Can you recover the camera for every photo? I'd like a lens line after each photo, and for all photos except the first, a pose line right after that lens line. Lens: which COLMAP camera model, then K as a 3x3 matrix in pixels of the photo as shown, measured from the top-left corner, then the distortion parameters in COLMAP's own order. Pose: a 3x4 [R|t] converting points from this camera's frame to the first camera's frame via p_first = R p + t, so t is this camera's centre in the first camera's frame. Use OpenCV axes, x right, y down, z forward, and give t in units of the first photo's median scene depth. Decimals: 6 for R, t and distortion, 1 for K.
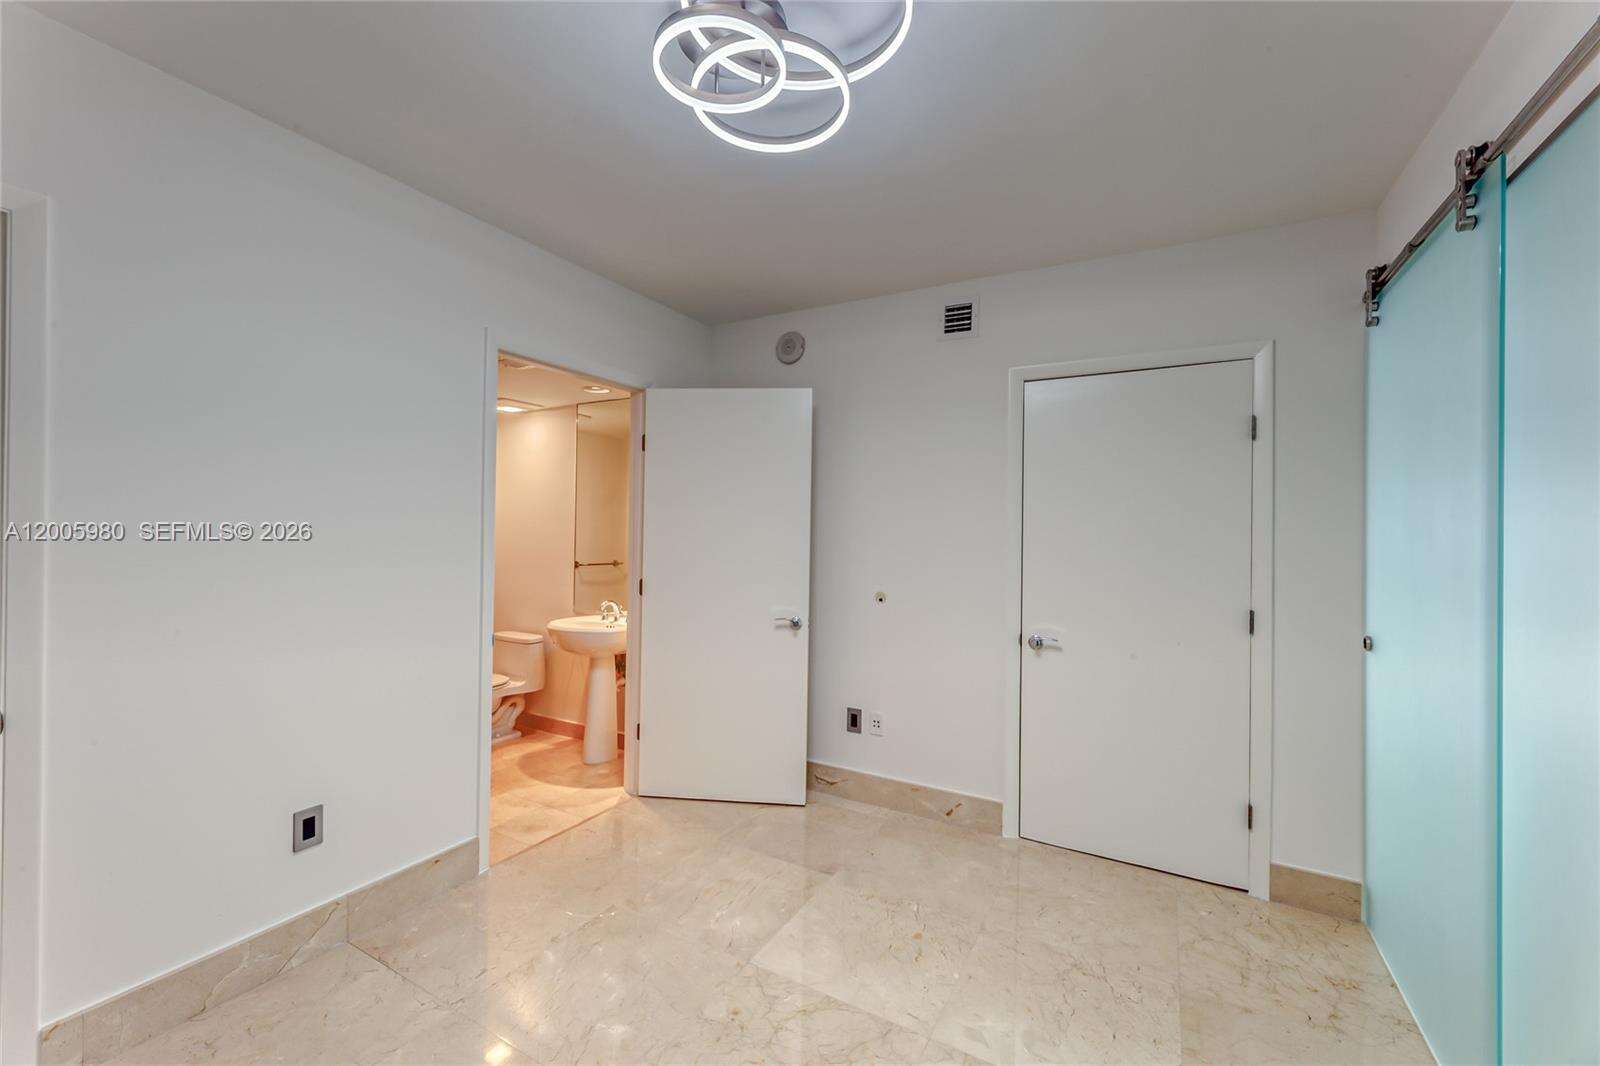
lens RADIAL K [[647.0, 0, 802.5], [0, 647.0, 530.2], [0, 0, 1]] dist [0.001358, 0.000396]
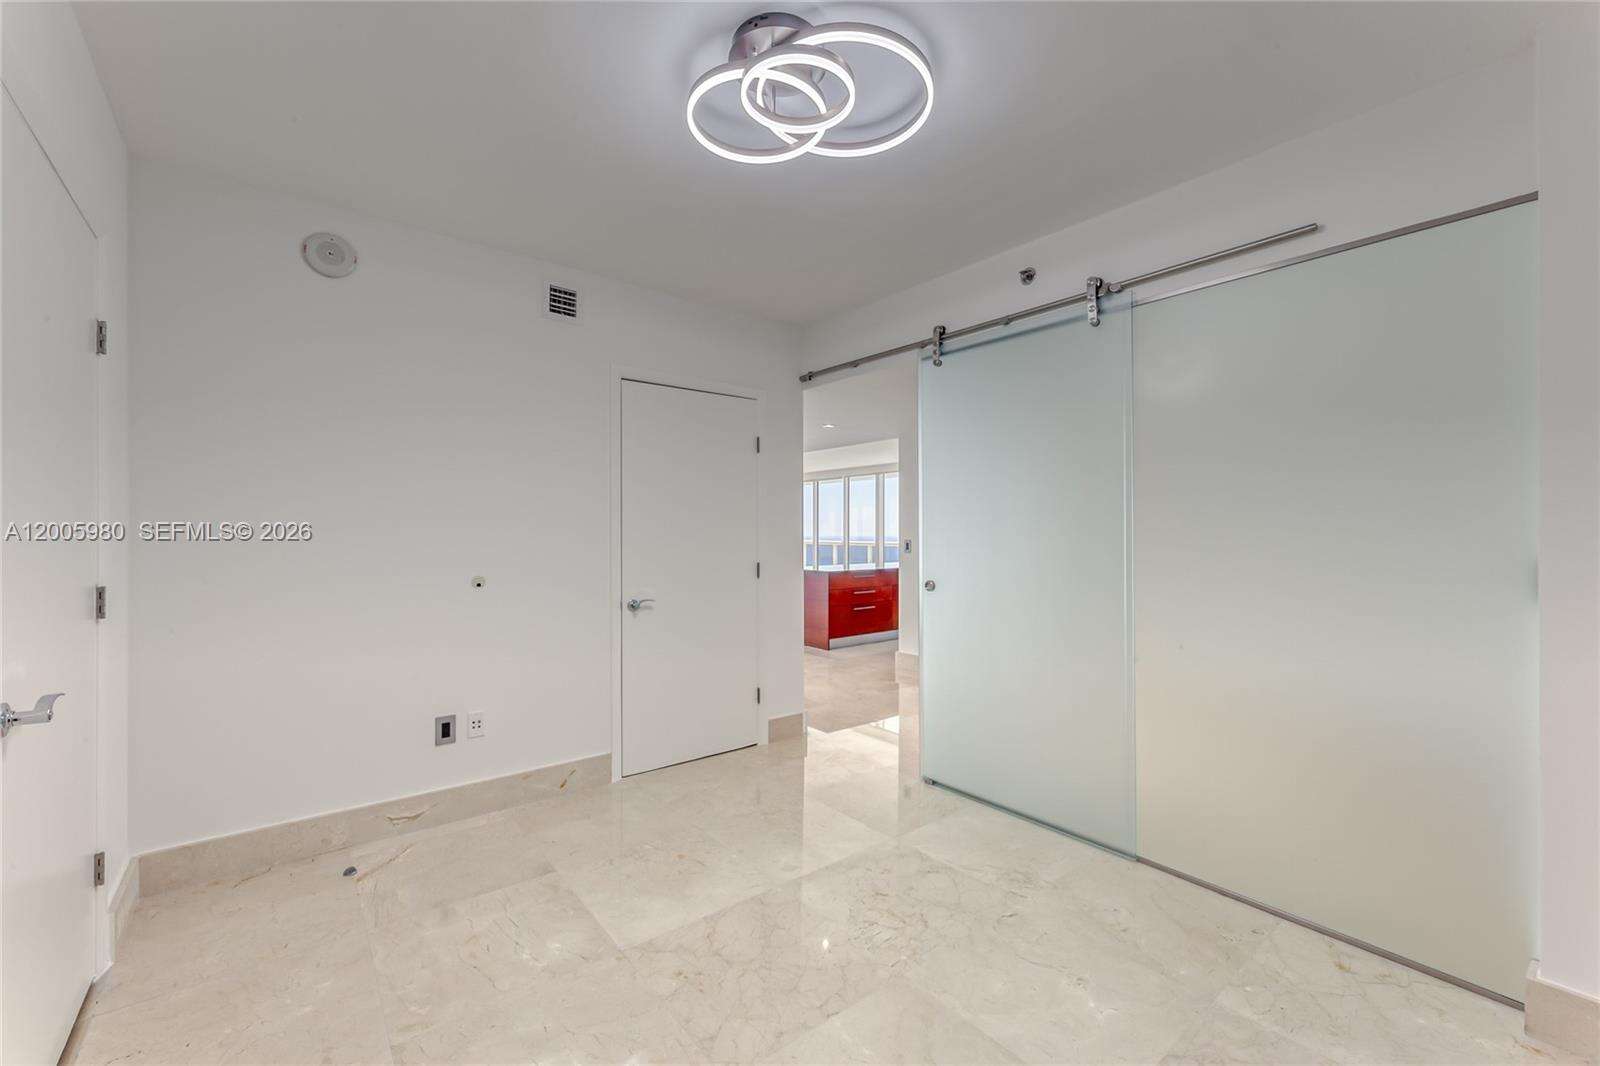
lens RADIAL K [[647.0, 0, 802.5], [0, 647.0, 530.2], [0, 0, 1]] dist [0.001358, 0.000396]
pose [[0.373556, -0.011020, 0.927542, -0.605603], [0.005106, 0.999939, 0.009824, 0.028540], [-0.927594, 0.001066, 0.373589, 0.280337]]
